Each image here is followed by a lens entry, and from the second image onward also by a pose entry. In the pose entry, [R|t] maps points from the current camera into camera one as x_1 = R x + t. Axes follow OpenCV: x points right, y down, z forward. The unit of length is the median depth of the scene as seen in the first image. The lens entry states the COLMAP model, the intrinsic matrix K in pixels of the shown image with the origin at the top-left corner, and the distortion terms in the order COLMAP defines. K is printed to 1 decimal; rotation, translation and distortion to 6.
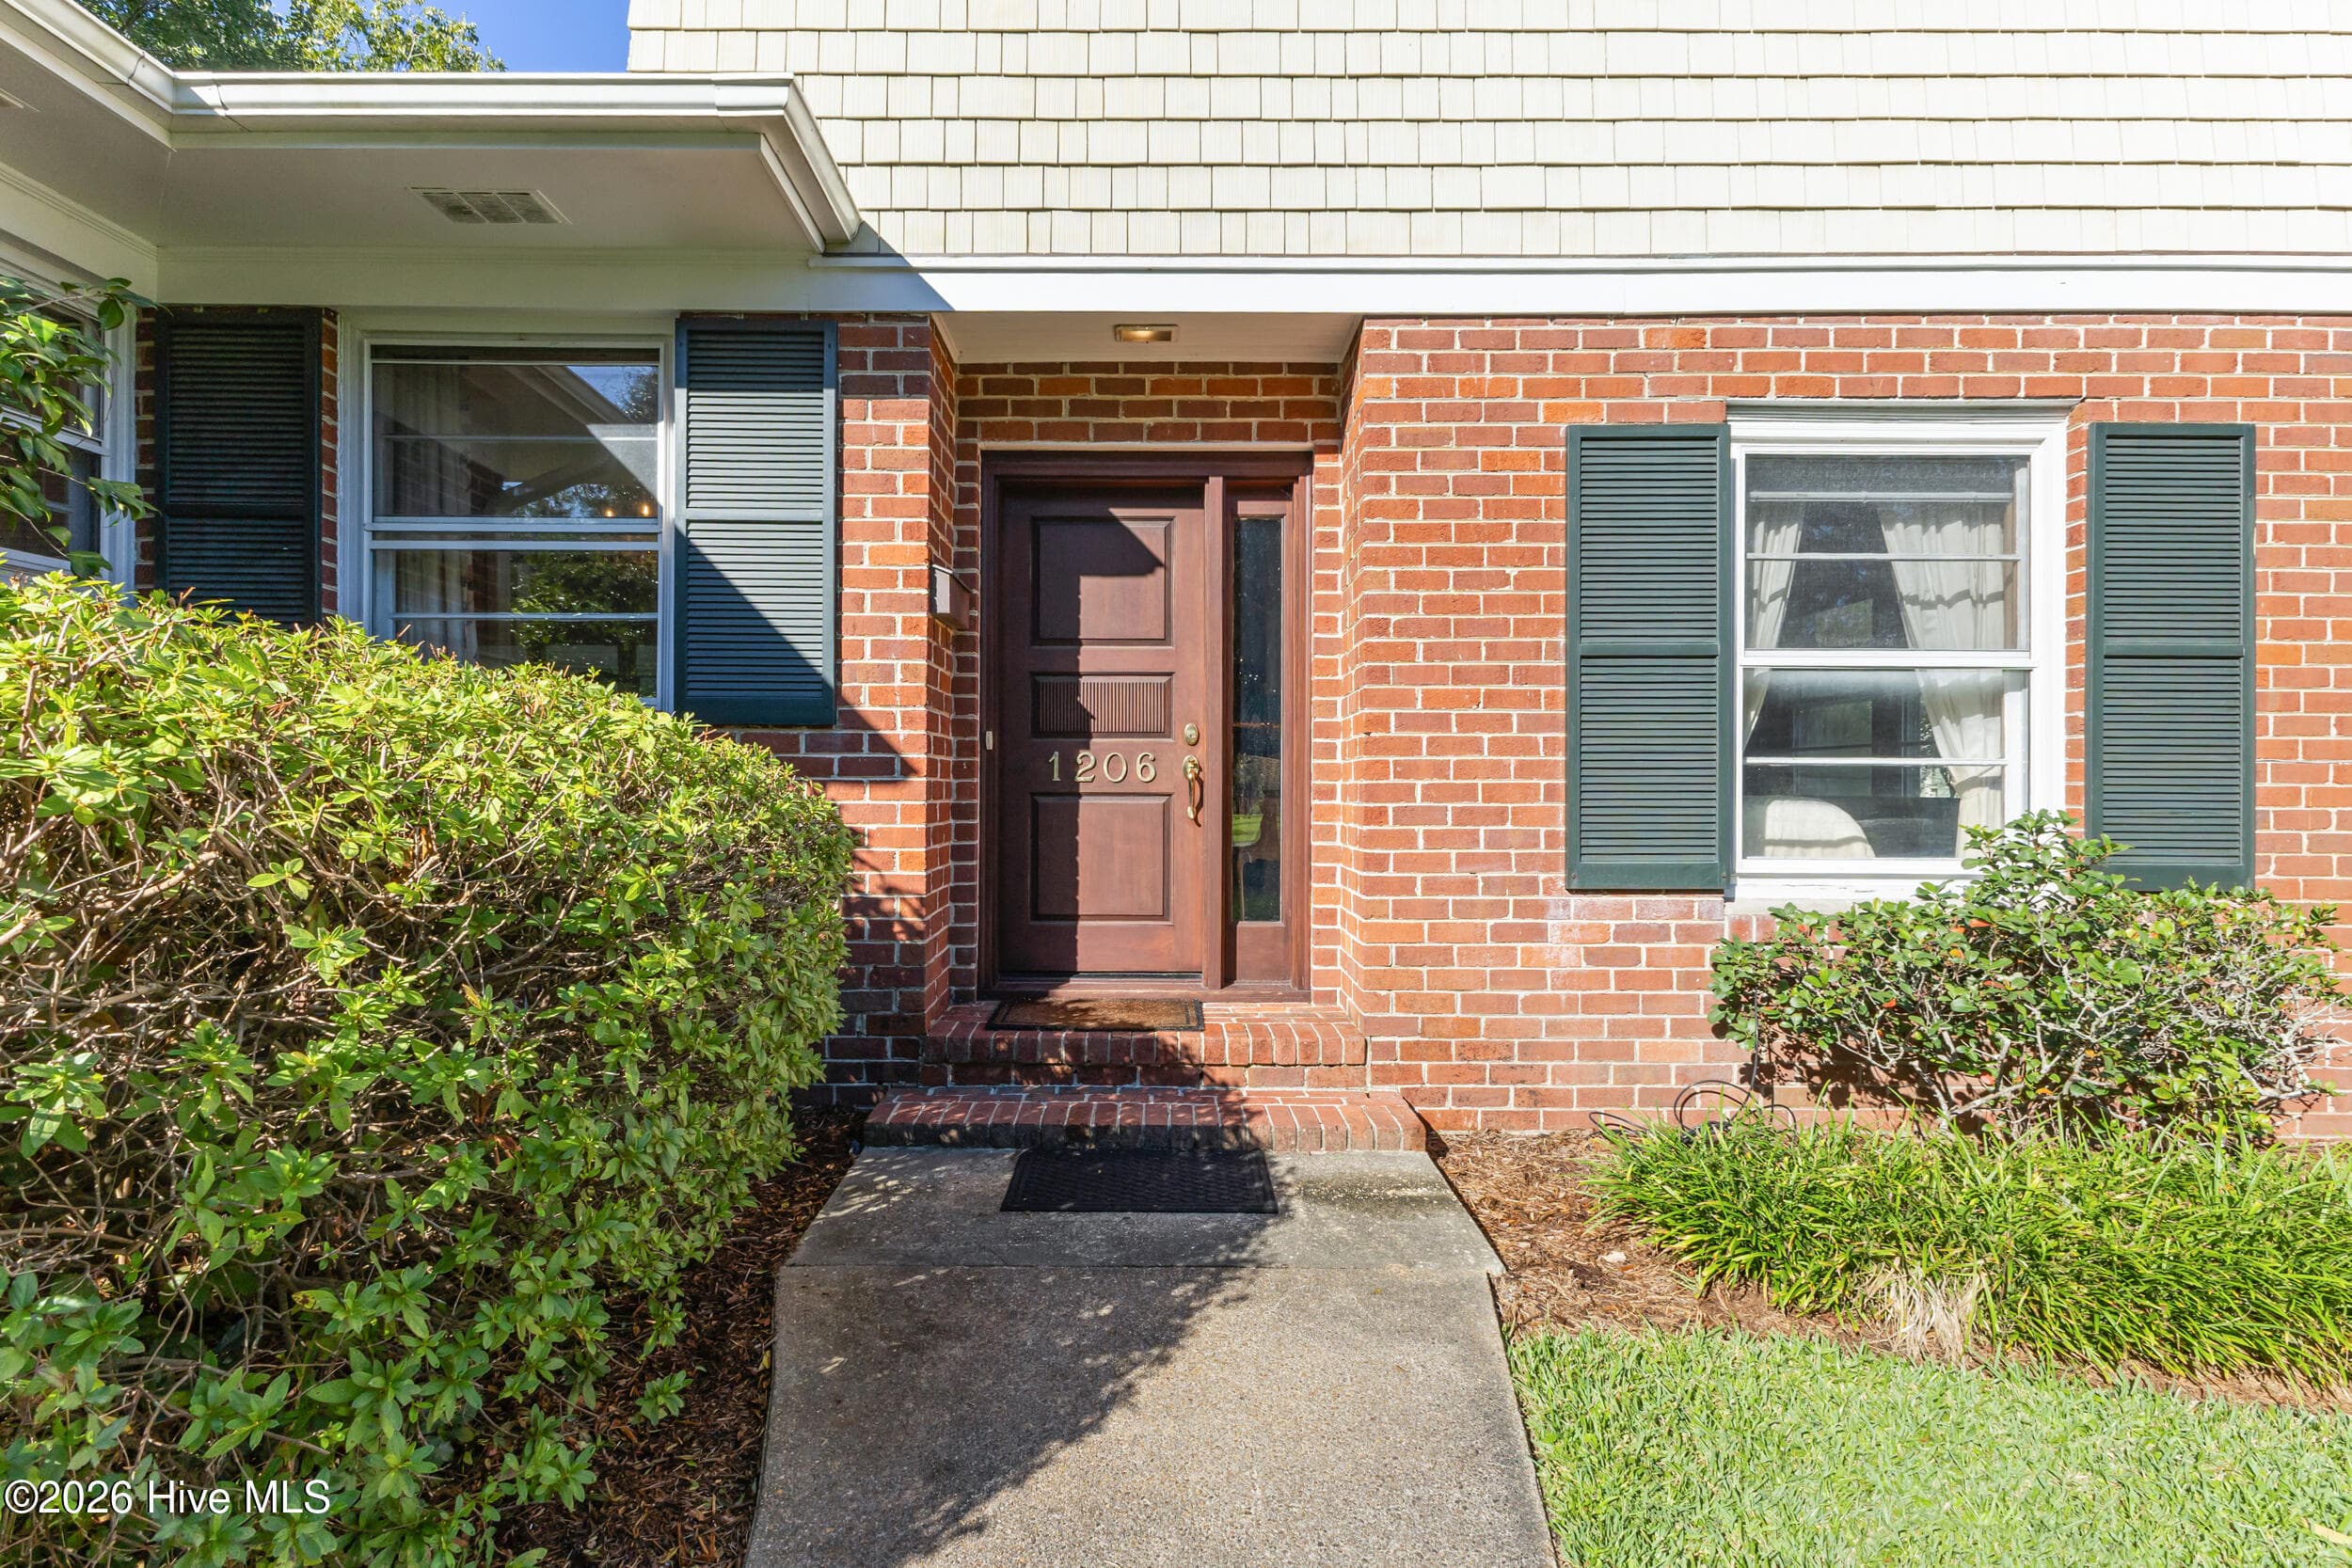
lens RADIAL K [[1163.8, 0, 1142.1], [0, 1163.8, 775.0], [0, 0, 1]] dist [0.000059, 0.000790]
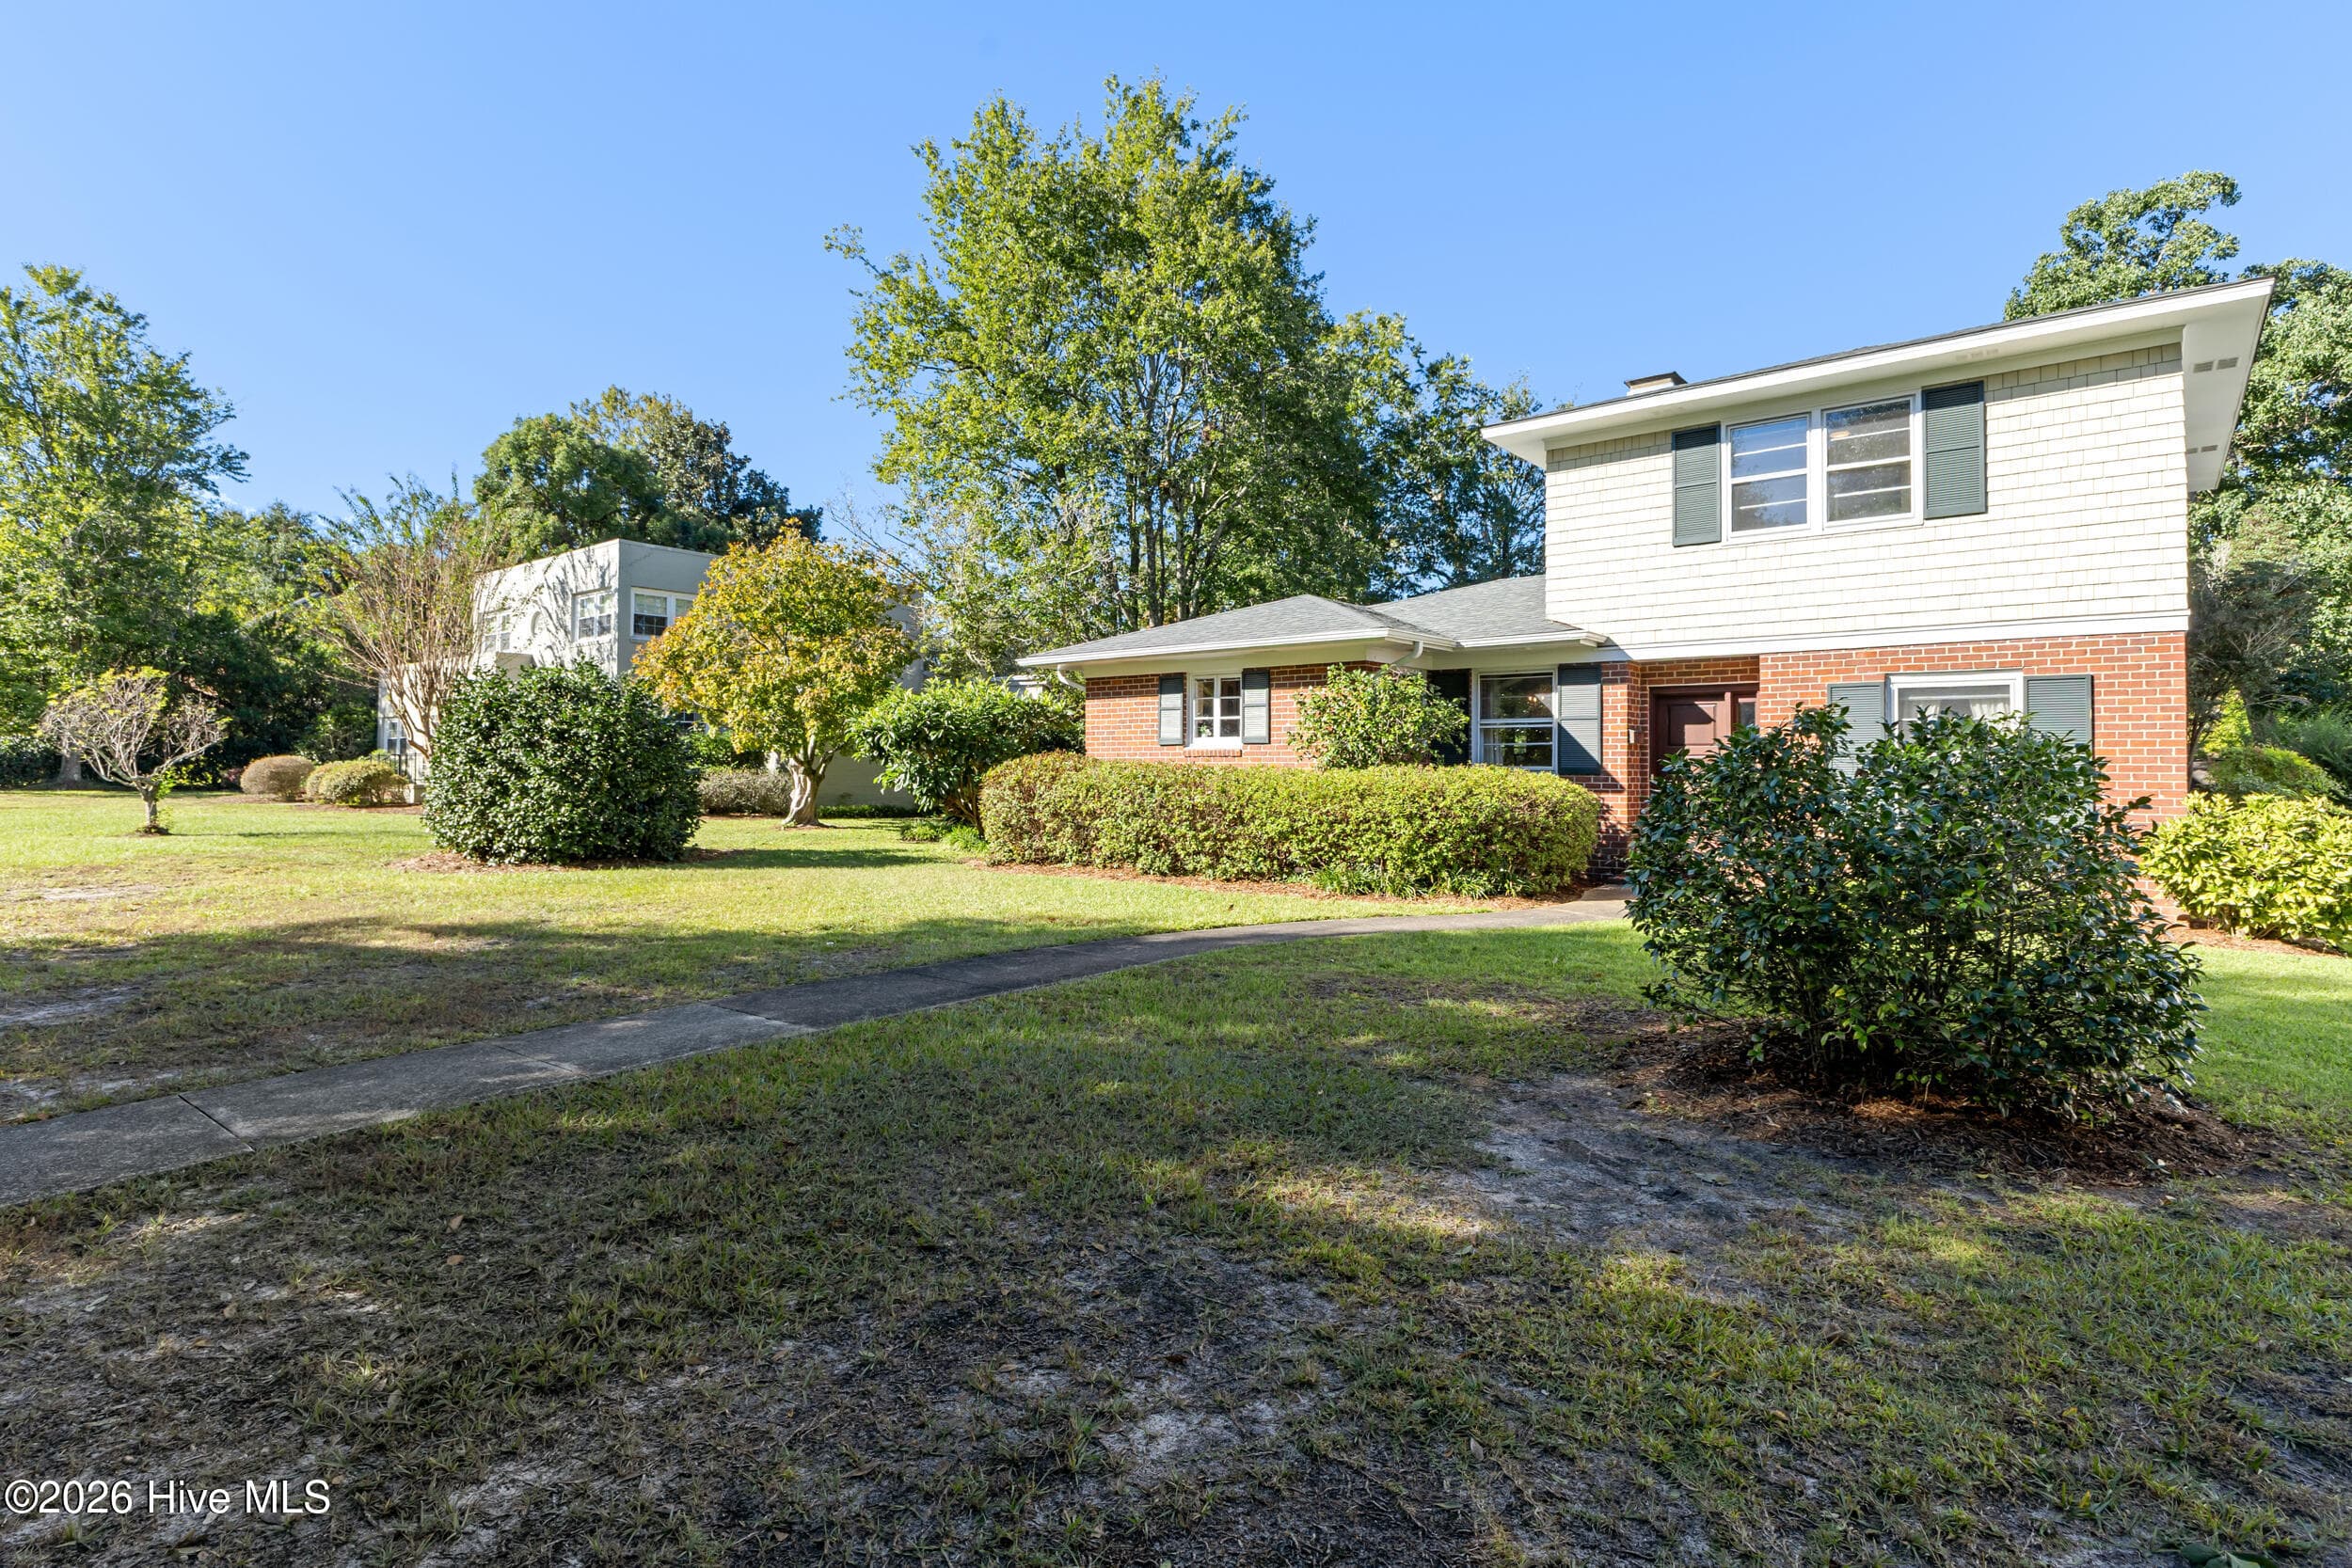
lens RADIAL K [[1163.8, 0, 1142.1], [0, 1163.8, 775.0], [0, 0, 1]] dist [0.000059, 0.000790]
pose [[0.773438, 0.000209, -0.633872, 0.923189], [0.012746, 0.999793, 0.015883, -0.115060], [0.633743, -0.020364, 0.773275, -2.697291]]
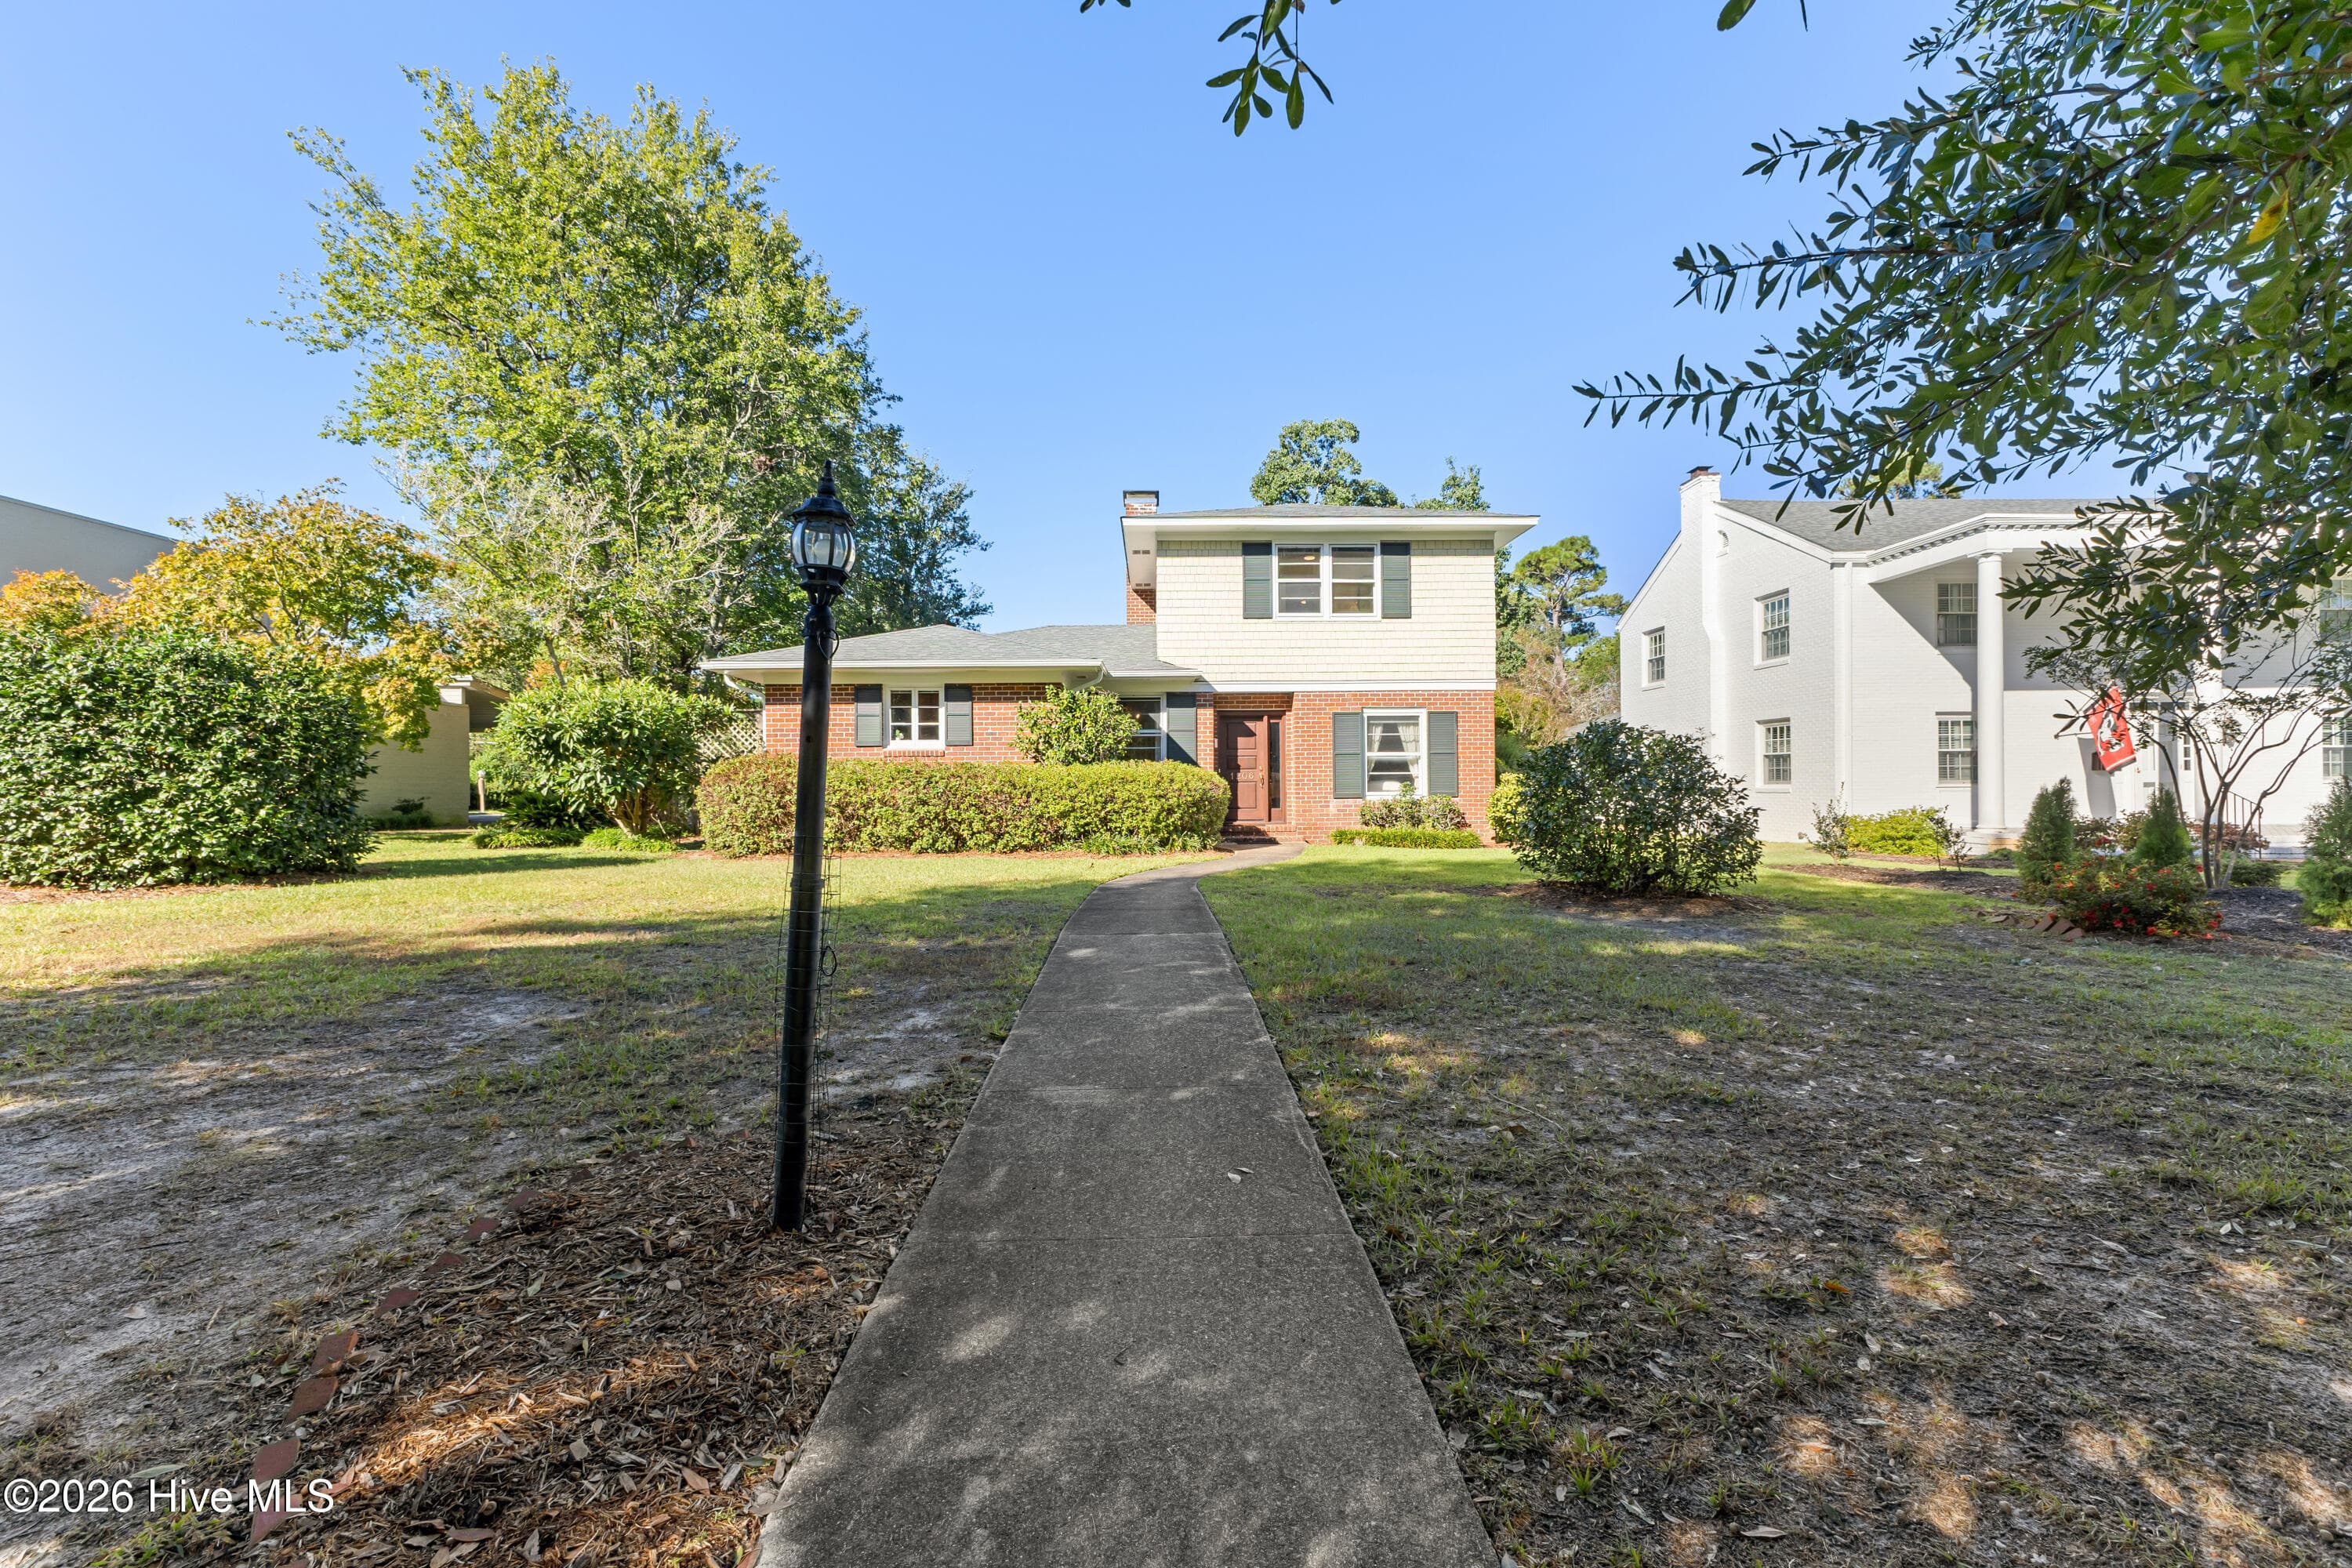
lens RADIAL K [[1035.7, 0, 1176.0], [0, 1035.7, 784.0], [0, 0, 1]] dist [0.018149, -0.000065]
pose [[0.999611, -0.014441, 0.023877, -0.463433], [0.014034, 0.999755, 0.017119, -0.058303], [-0.024119, -0.016777, 0.999568, -3.663822]]
